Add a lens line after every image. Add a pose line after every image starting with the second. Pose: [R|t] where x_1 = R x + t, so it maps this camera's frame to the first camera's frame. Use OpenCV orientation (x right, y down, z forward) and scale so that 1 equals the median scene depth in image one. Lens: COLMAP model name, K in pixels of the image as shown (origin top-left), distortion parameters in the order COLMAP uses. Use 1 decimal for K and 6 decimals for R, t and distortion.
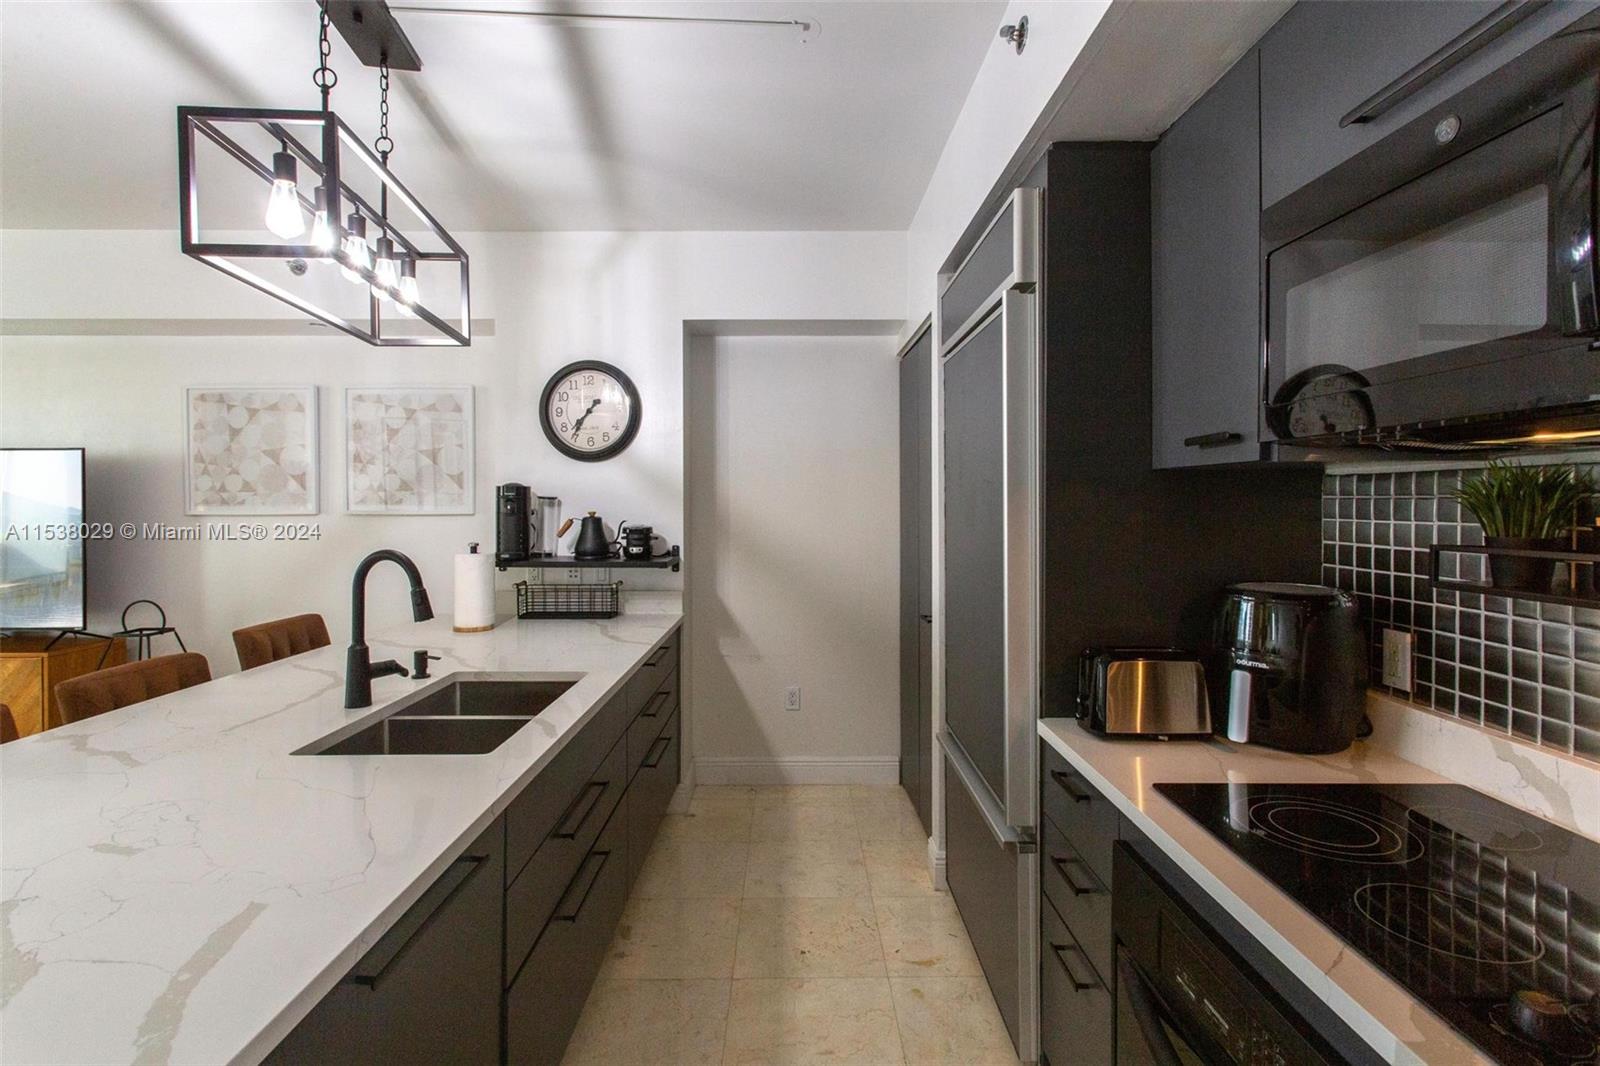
lens RADIAL K [[769.9, 0, 796.9], [0, 769.9, 501.2], [0, 0, 1]] dist [0.000164, 0.000032]
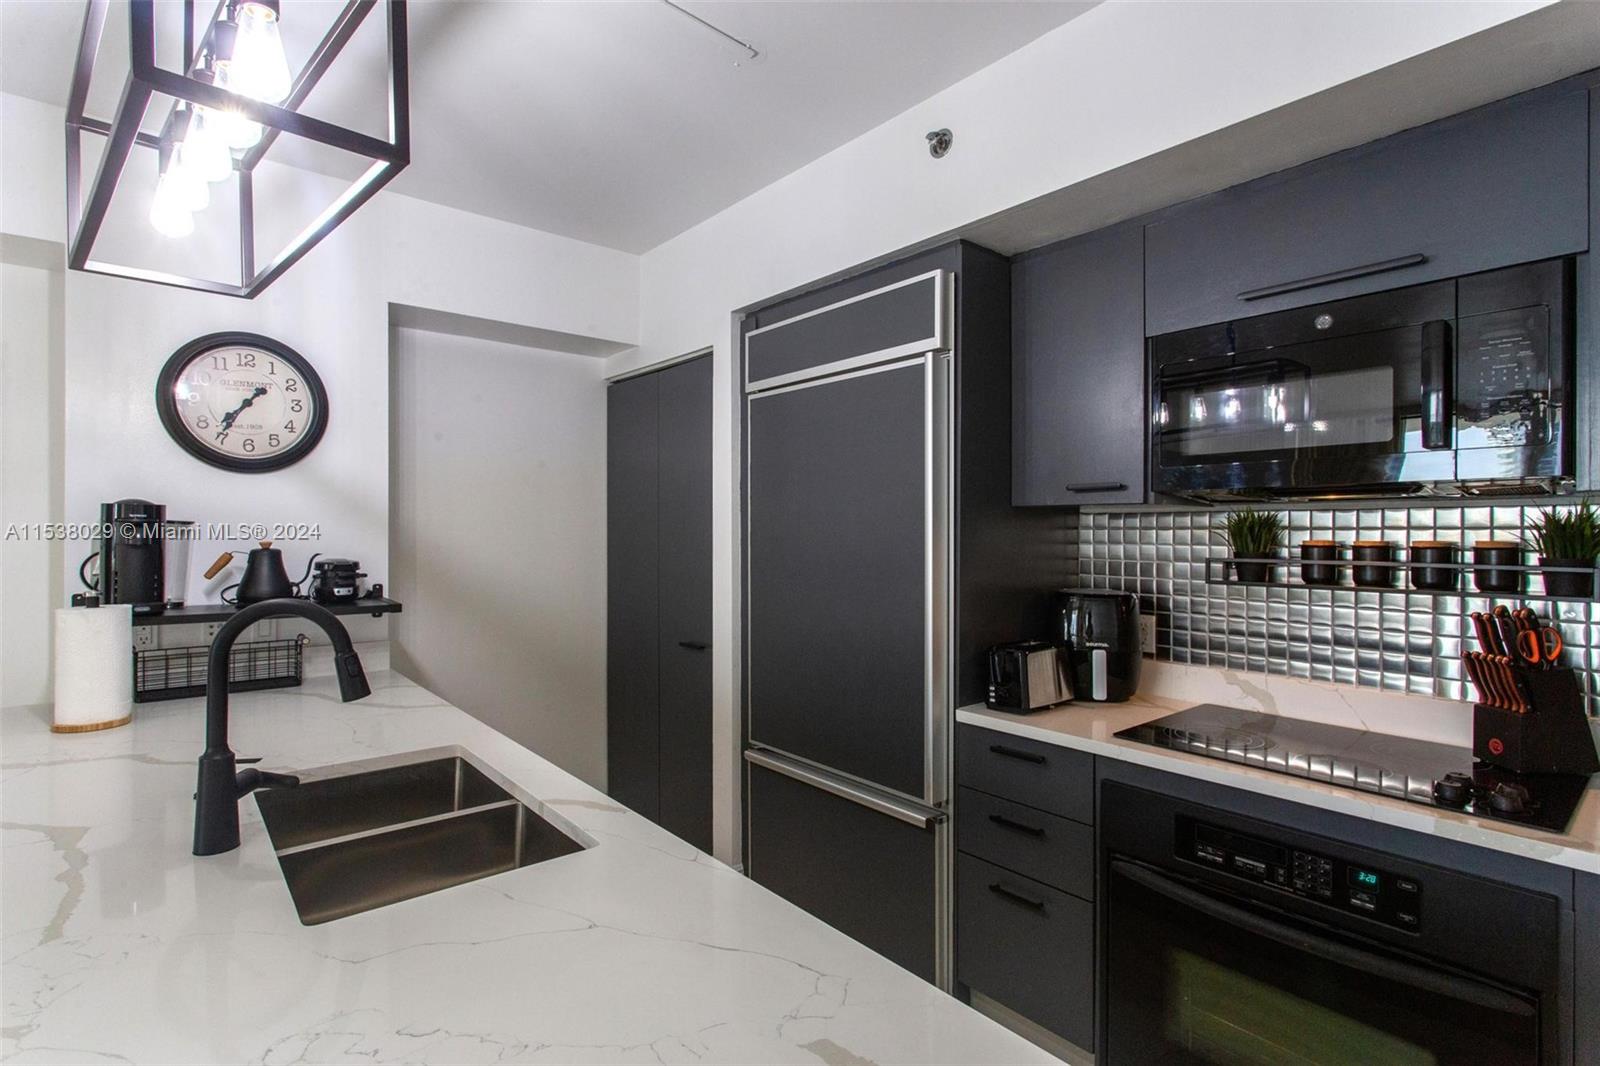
lens RADIAL K [[768.8, 0, 798.1], [0, 768.8, 530.5], [0, 0, 1]] dist [0.001244, 0.000365]
pose [[0.767305, 0.007145, 0.641242, -0.345823], [-0.005335, 0.999974, -0.004758, 0.003535], [-0.641260, 0.000229, 0.767324, 0.118257]]
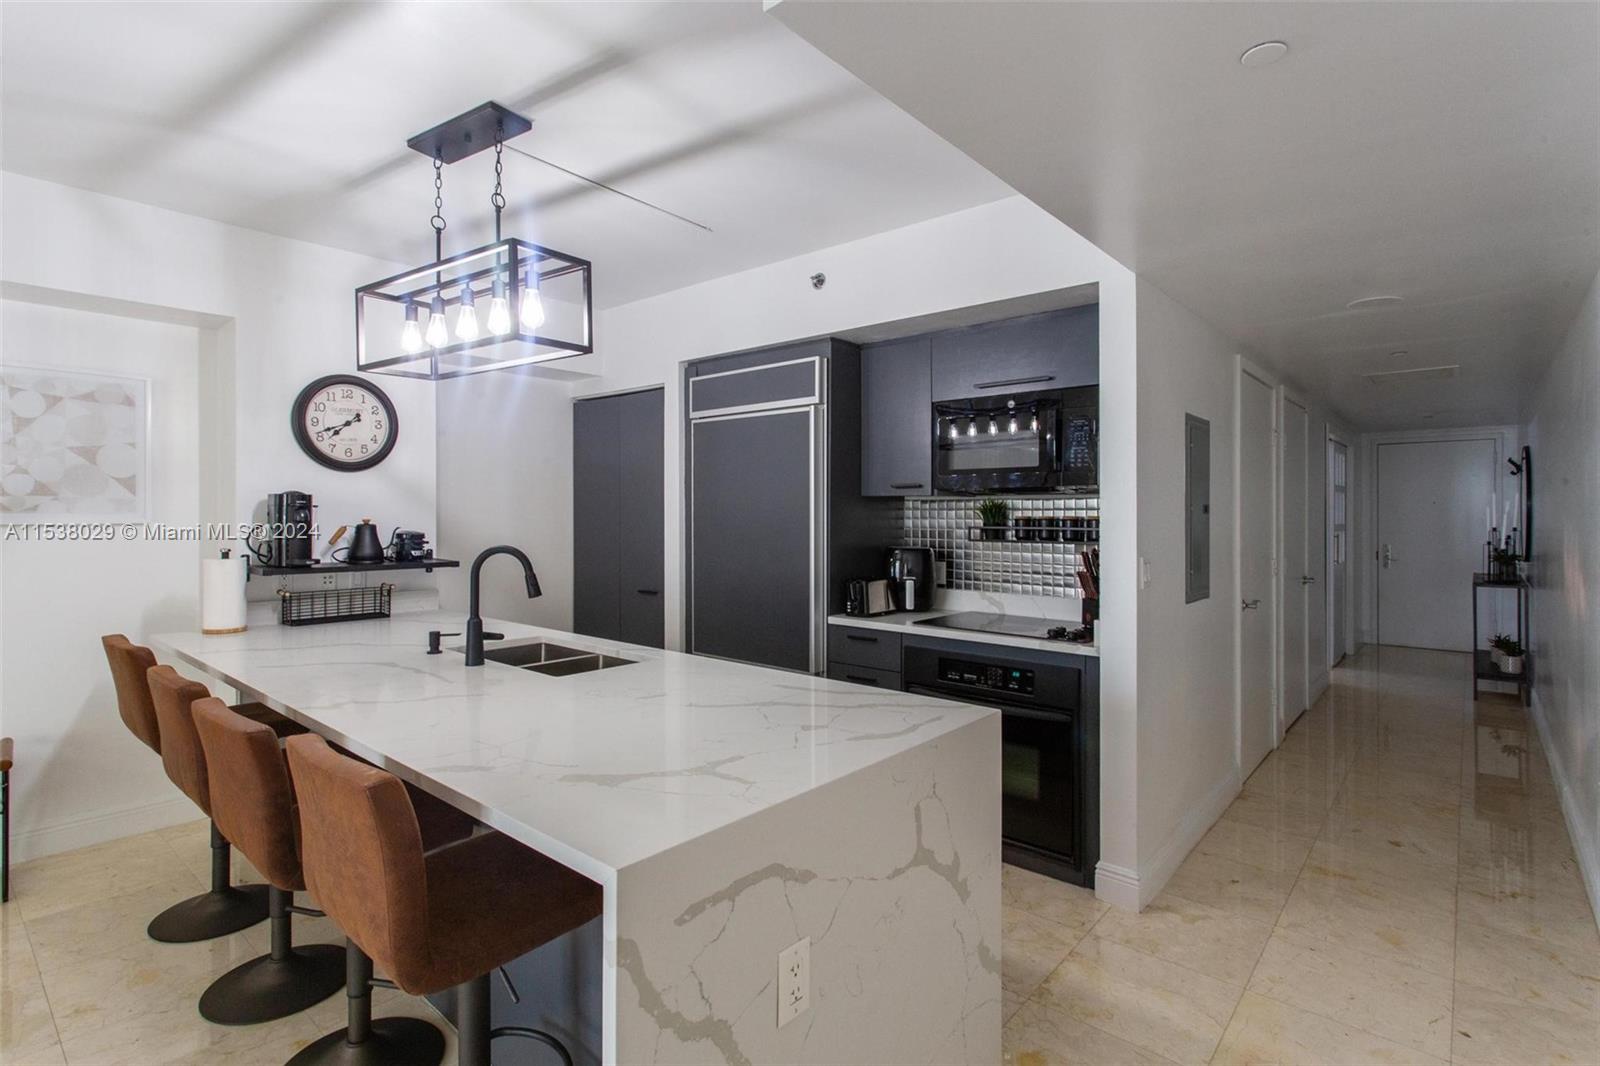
lens RADIAL K [[768.8, 0, 798.1], [0, 768.8, 530.5], [0, 0, 1]] dist [0.001244, 0.000365]
pose [[0.660820, -0.012536, 0.750440, -0.671793], [-0.003150, 0.999805, 0.019476, 0.006468], [-0.750538, -0.015234, 0.660652, -0.156597]]
